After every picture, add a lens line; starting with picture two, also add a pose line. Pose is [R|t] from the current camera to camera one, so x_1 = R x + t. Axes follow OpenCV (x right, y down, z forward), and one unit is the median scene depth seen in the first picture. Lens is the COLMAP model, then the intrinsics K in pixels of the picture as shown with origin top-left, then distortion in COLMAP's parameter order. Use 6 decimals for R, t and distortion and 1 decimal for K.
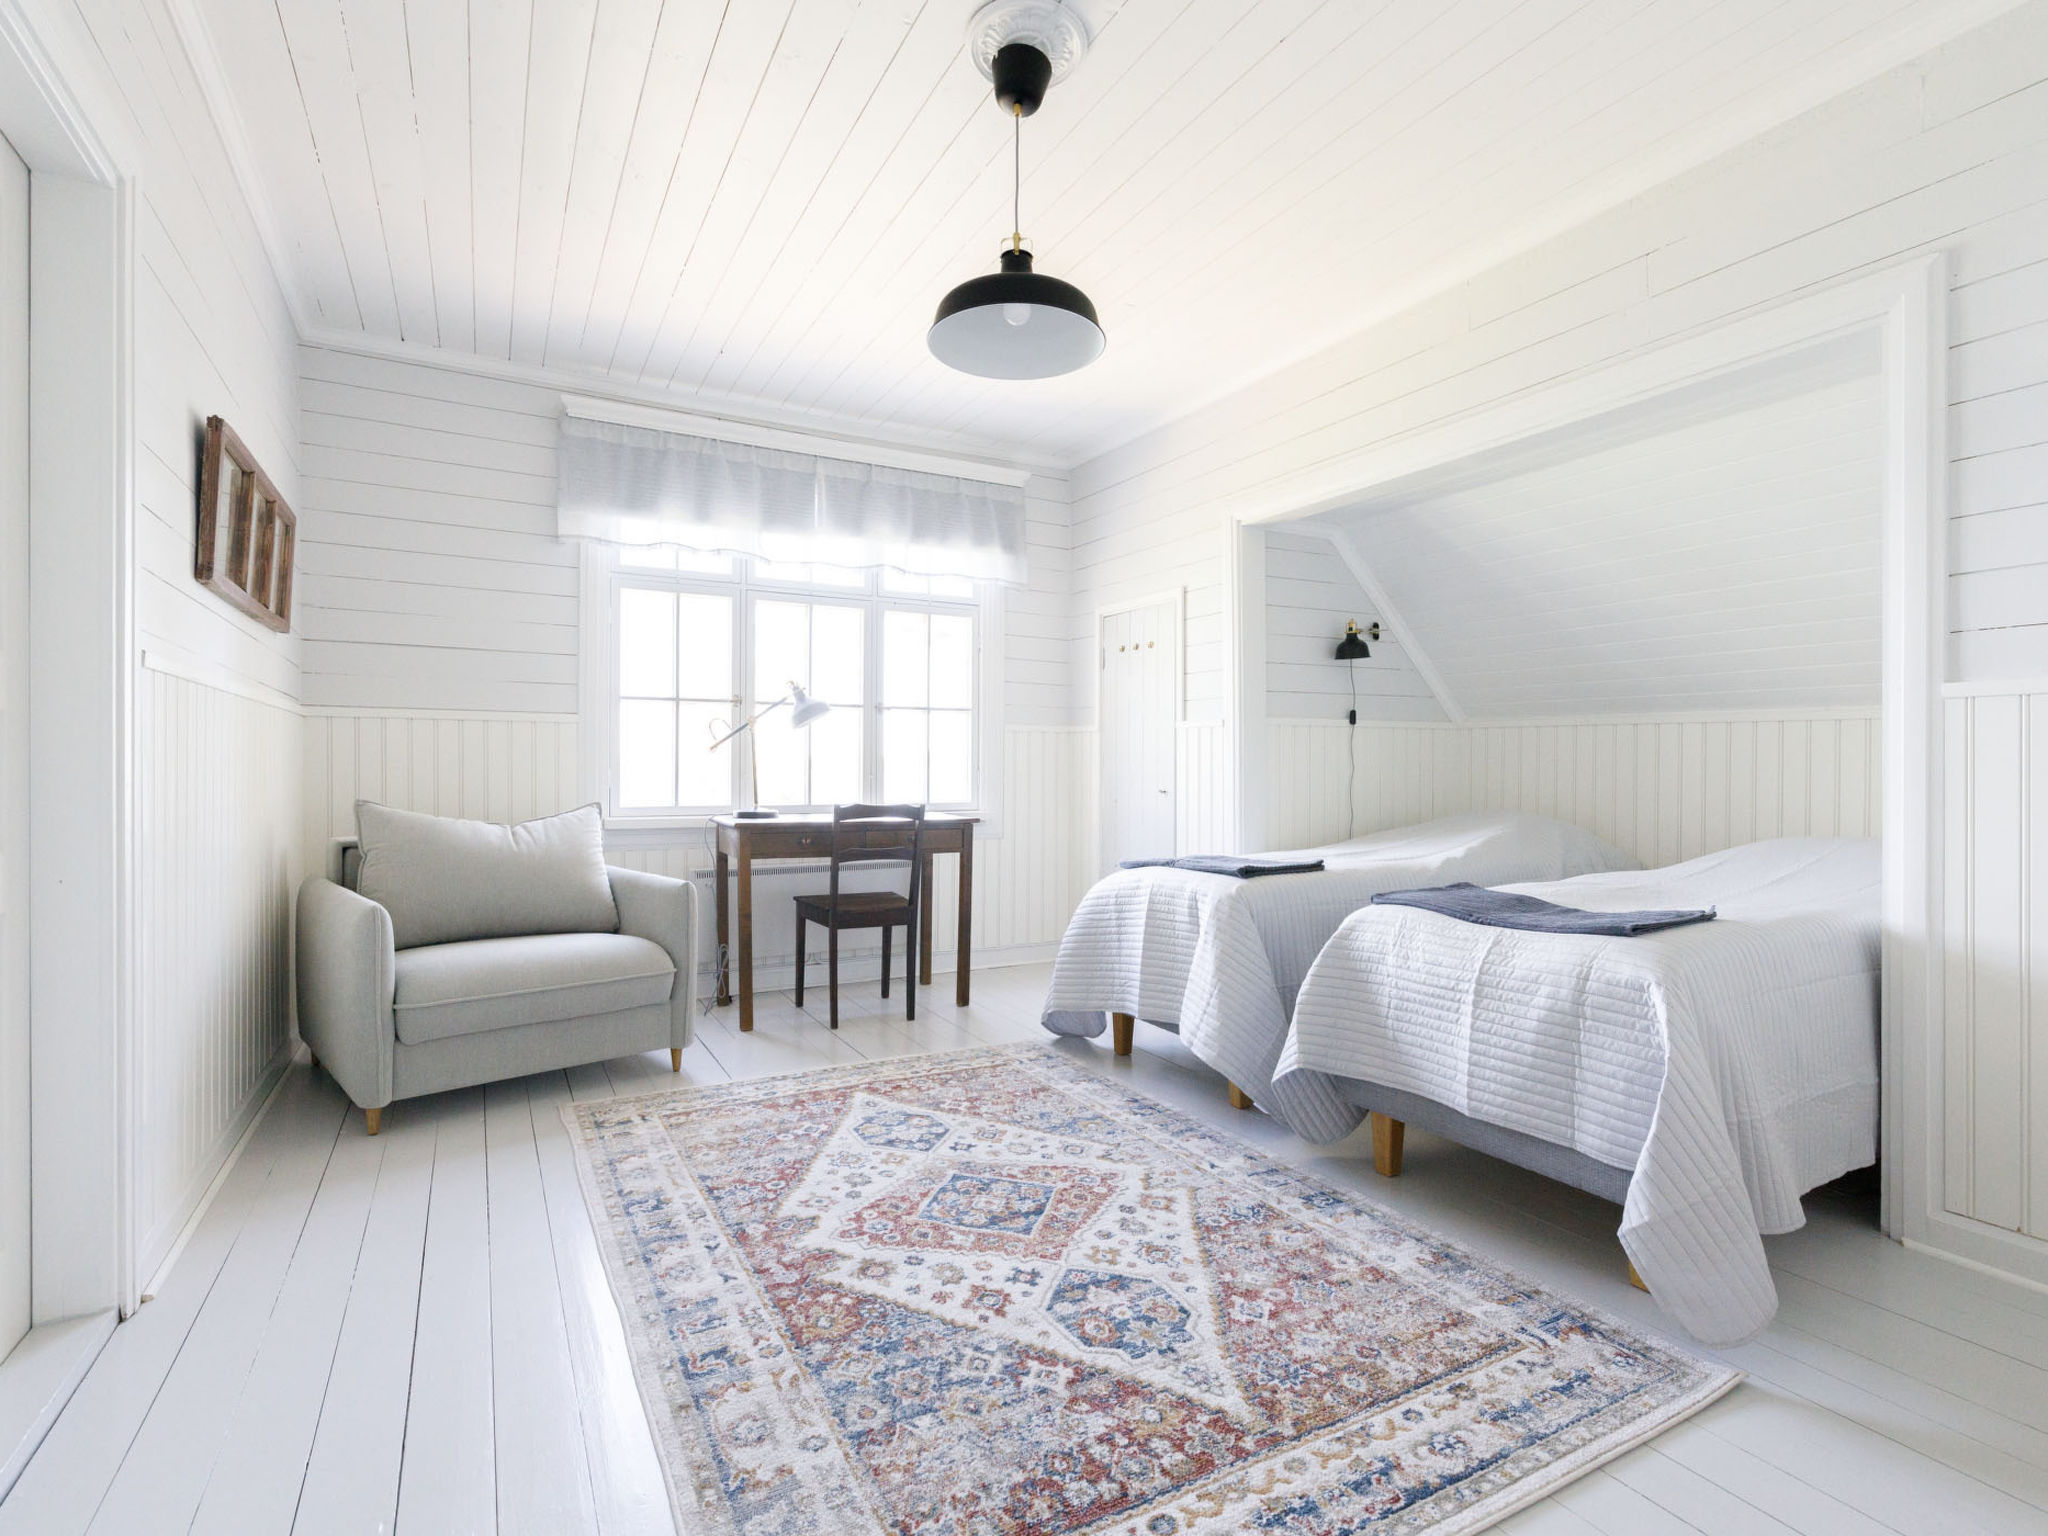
lens RADIAL K [[1036.0, 0, 1024.0], [0, 1036.0, 768.0], [0, 0, 1]] dist [0.045999, -0.000035]
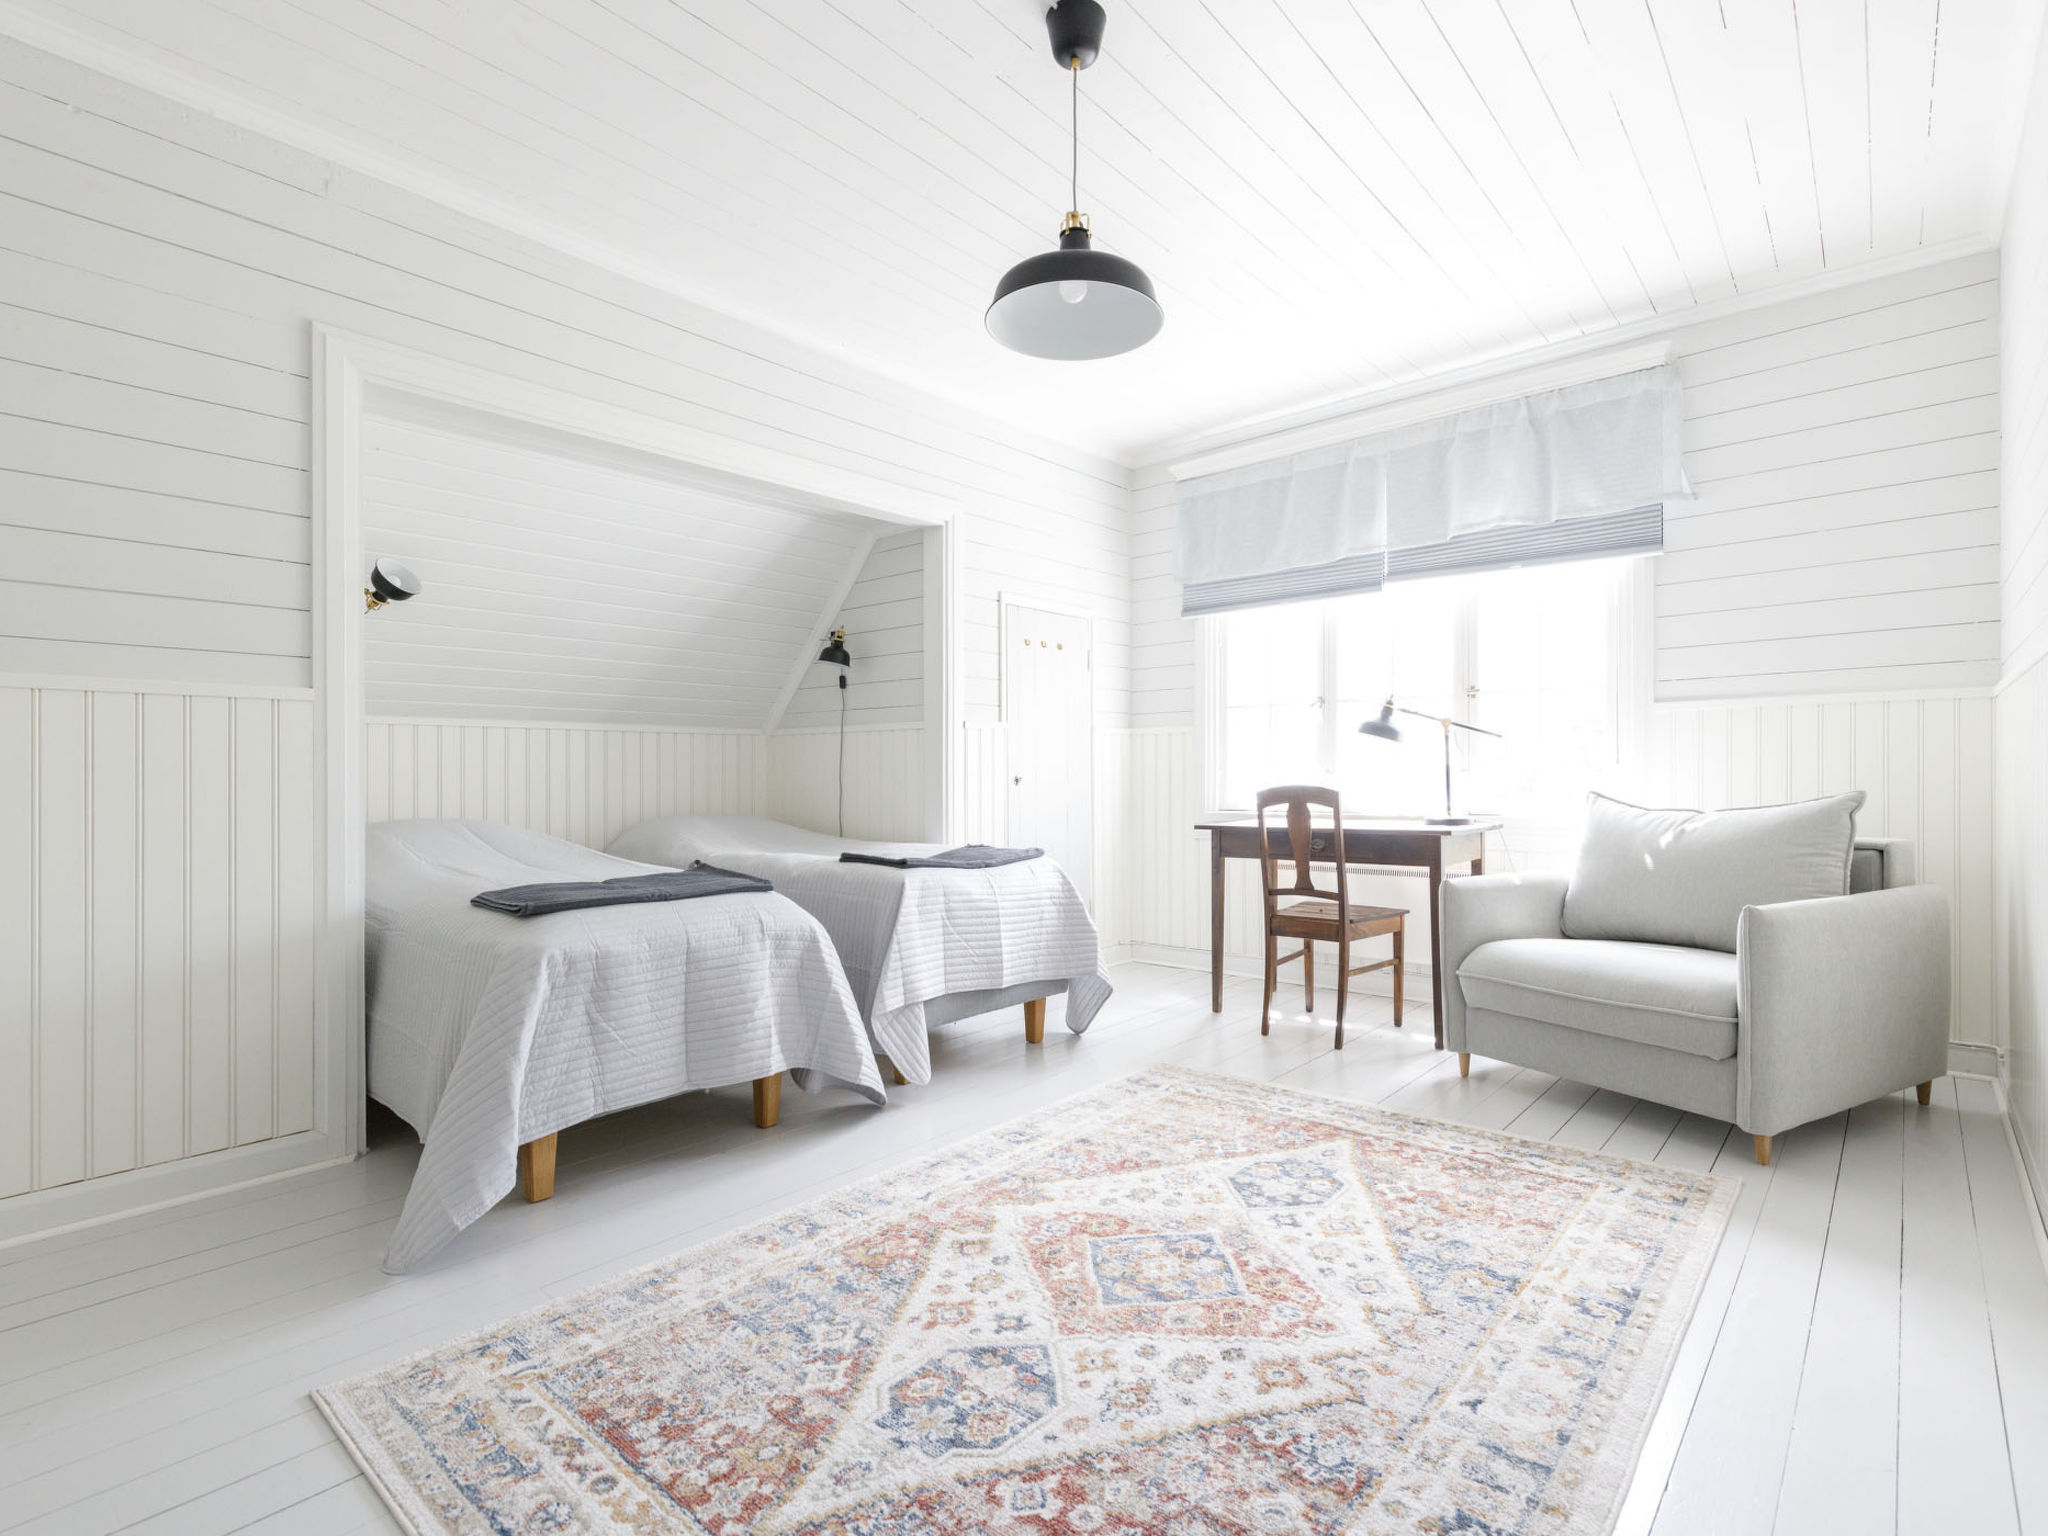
lens RADIAL K [[1000.7, 0, 1029.6], [0, 1000.7, 766.1], [0, 0, 1]] dist [-0.000997, -0.000153]
pose [[0.351571, -0.028567, -0.935725, 0.699405], [0.013457, 0.999585, -0.025461, 0.027053], [0.936064, -0.003641, 0.351810, 0.611041]]
